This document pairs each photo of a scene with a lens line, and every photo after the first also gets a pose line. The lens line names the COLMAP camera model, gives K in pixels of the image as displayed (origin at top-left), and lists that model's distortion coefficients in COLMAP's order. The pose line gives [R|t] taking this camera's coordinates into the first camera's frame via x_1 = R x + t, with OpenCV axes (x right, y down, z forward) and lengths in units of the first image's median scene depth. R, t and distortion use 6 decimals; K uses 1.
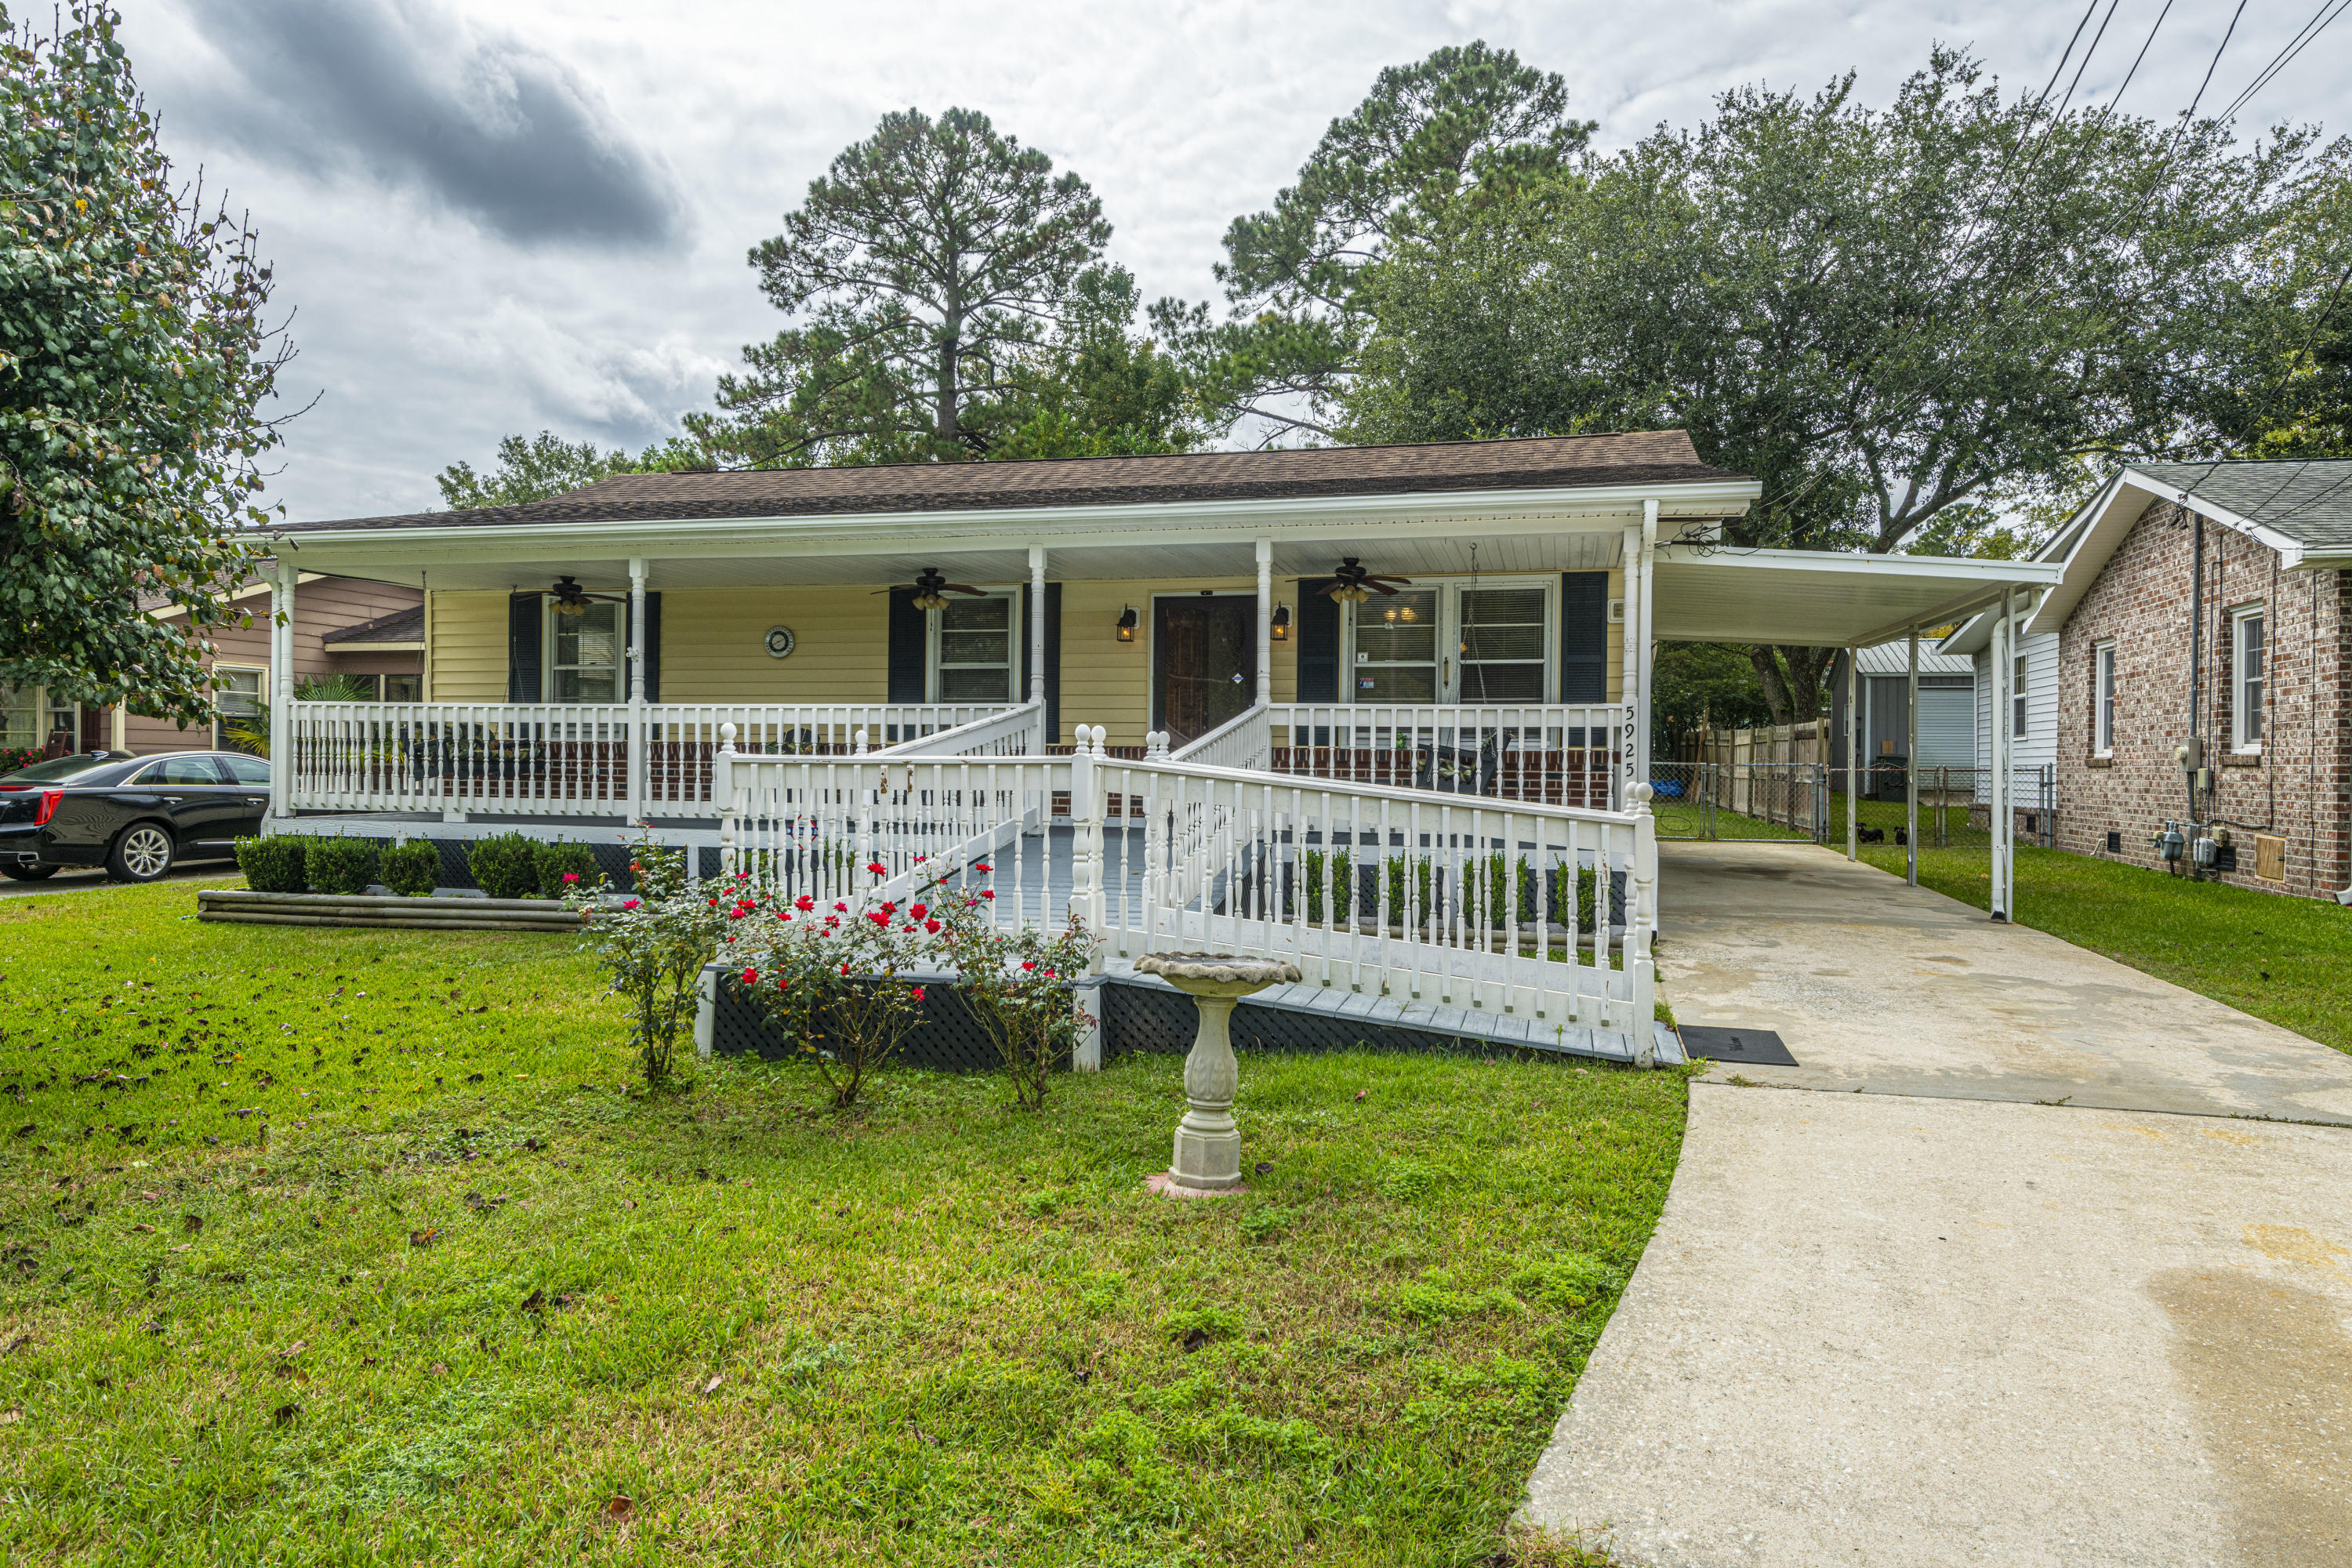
lens RADIAL K [[1484.9, 0, 1184.1], [0, 1484.9, 798.5], [0, 0, 1]] dist [0.025732, -0.018223]
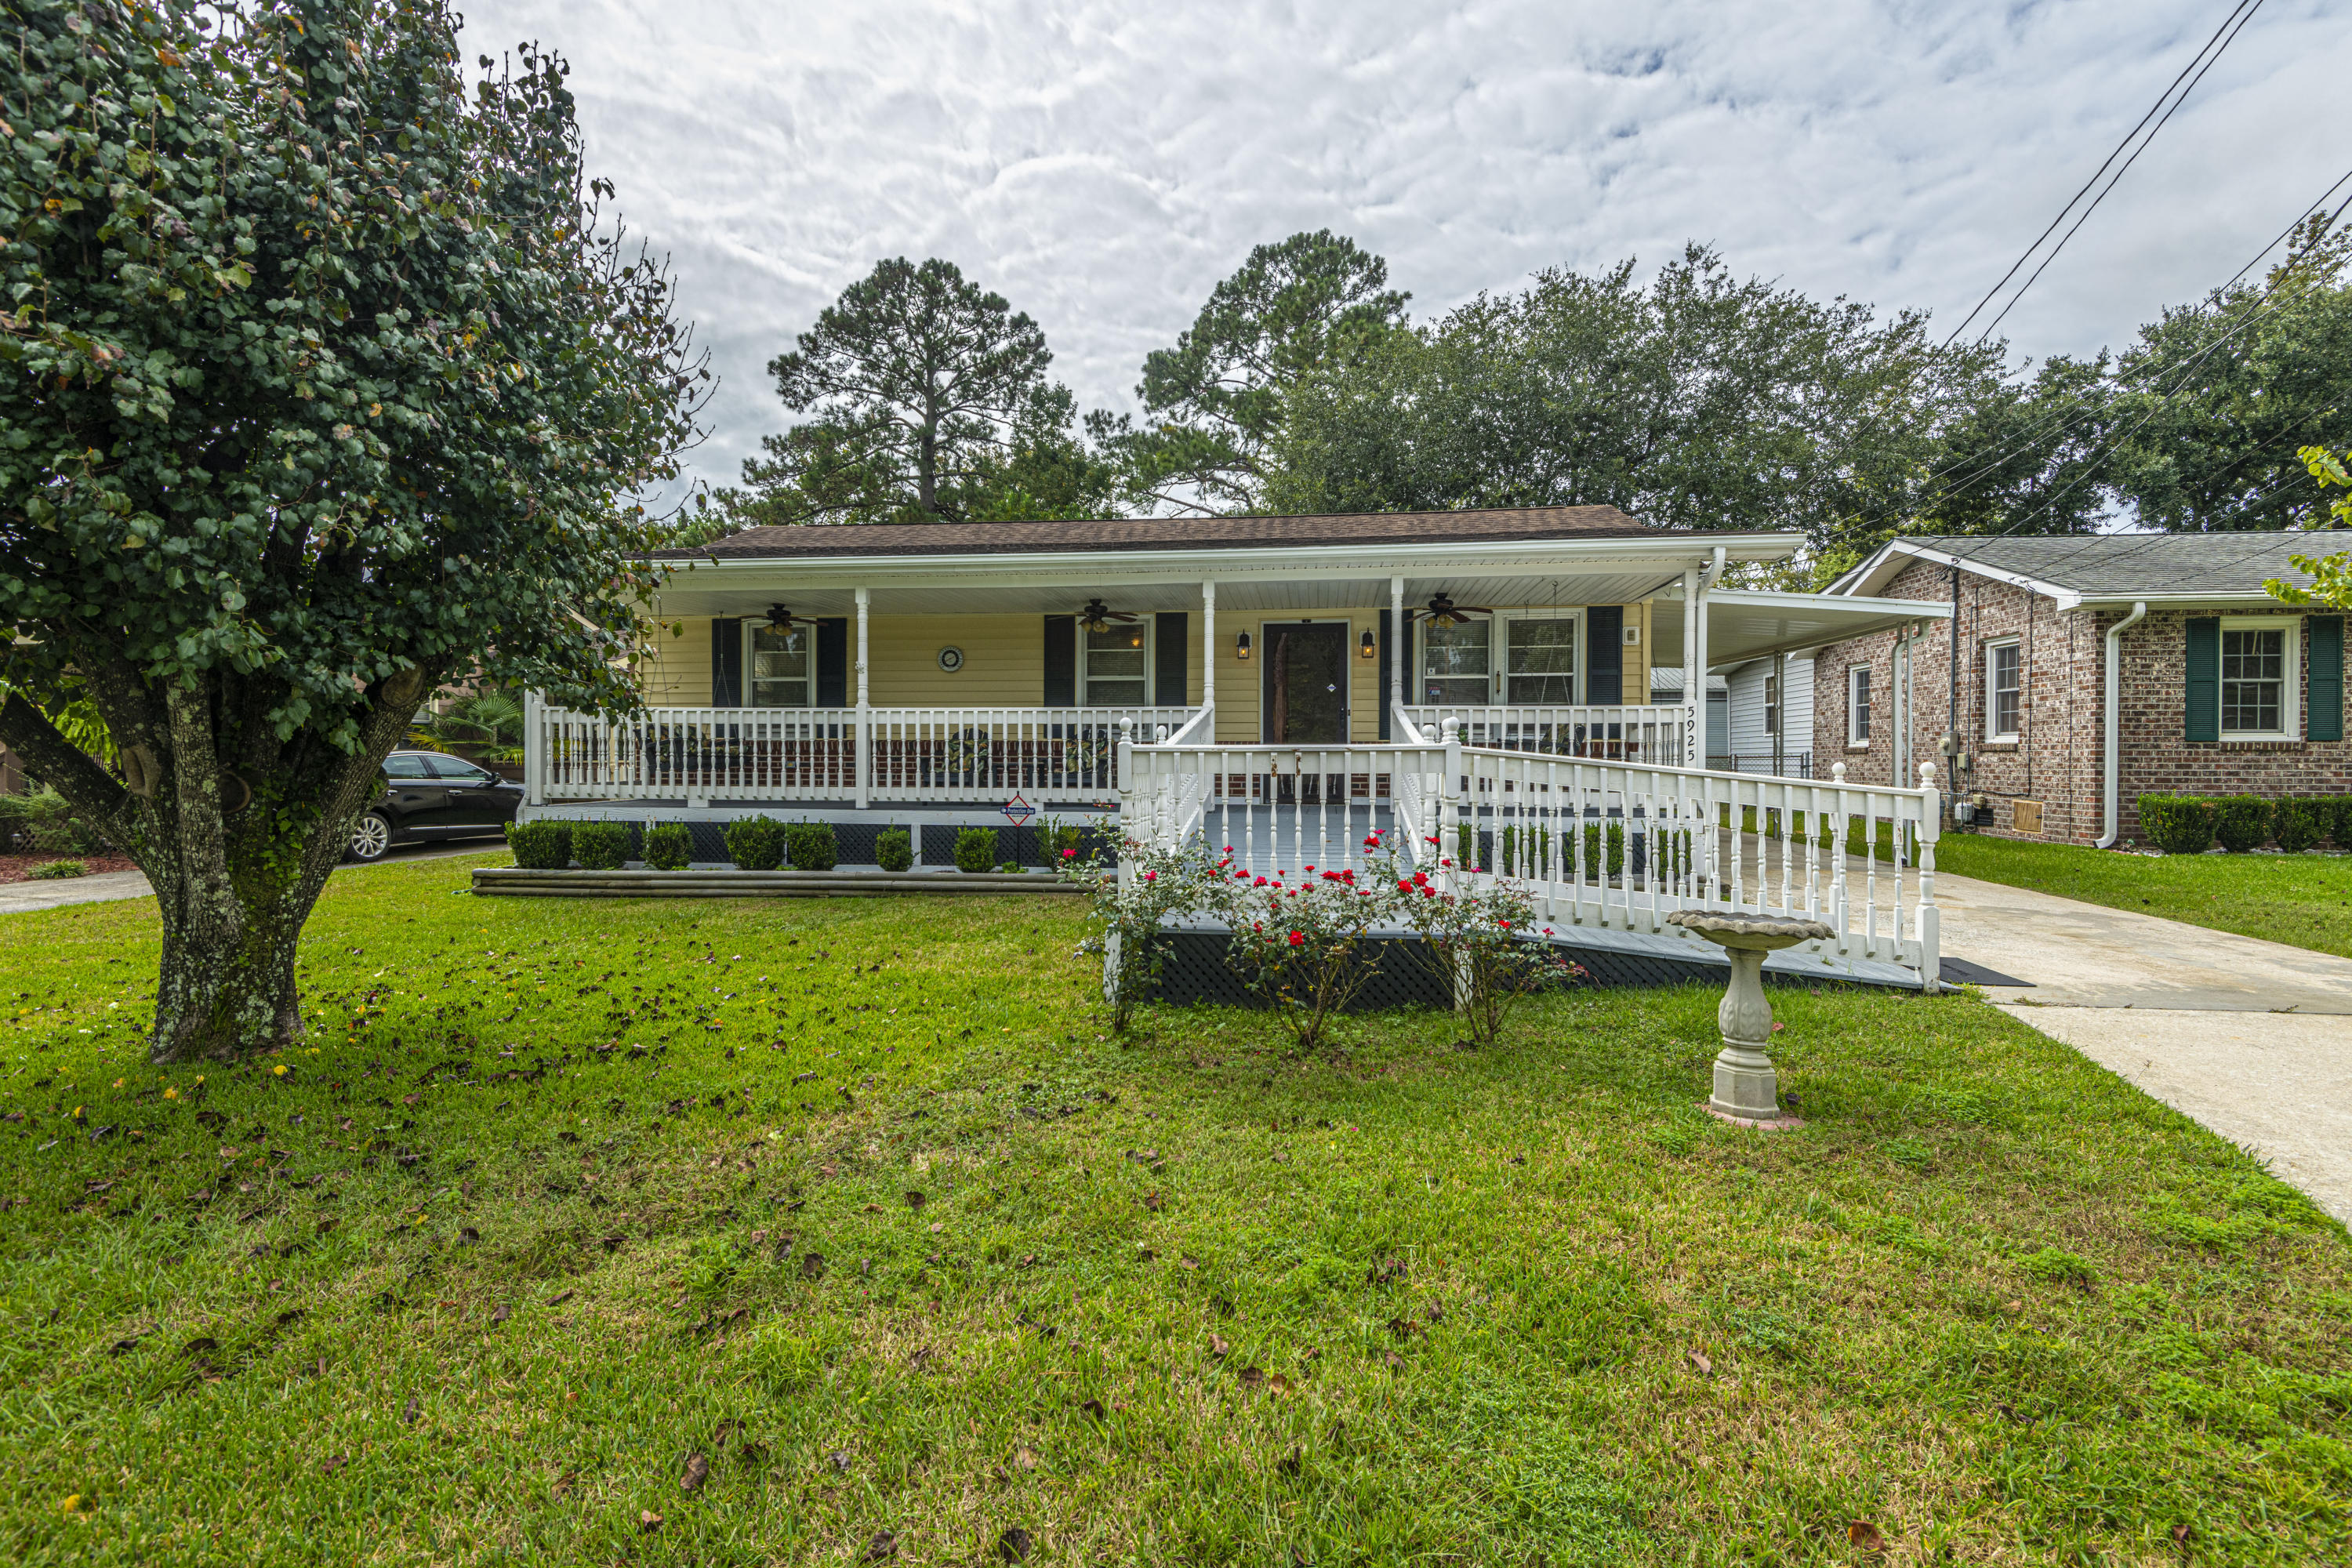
lens RADIAL K [[1080.4, 0, 1189.7], [0, 1080.4, 784.9], [0, 0, 1]] dist [0.029463, -0.013377]
pose [[0.992279, -0.010212, 0.123608, -0.094505], [0.010063, 0.999948, 0.001832, 0.000142], [-0.123620, -0.000574, 0.992329, 0.040115]]
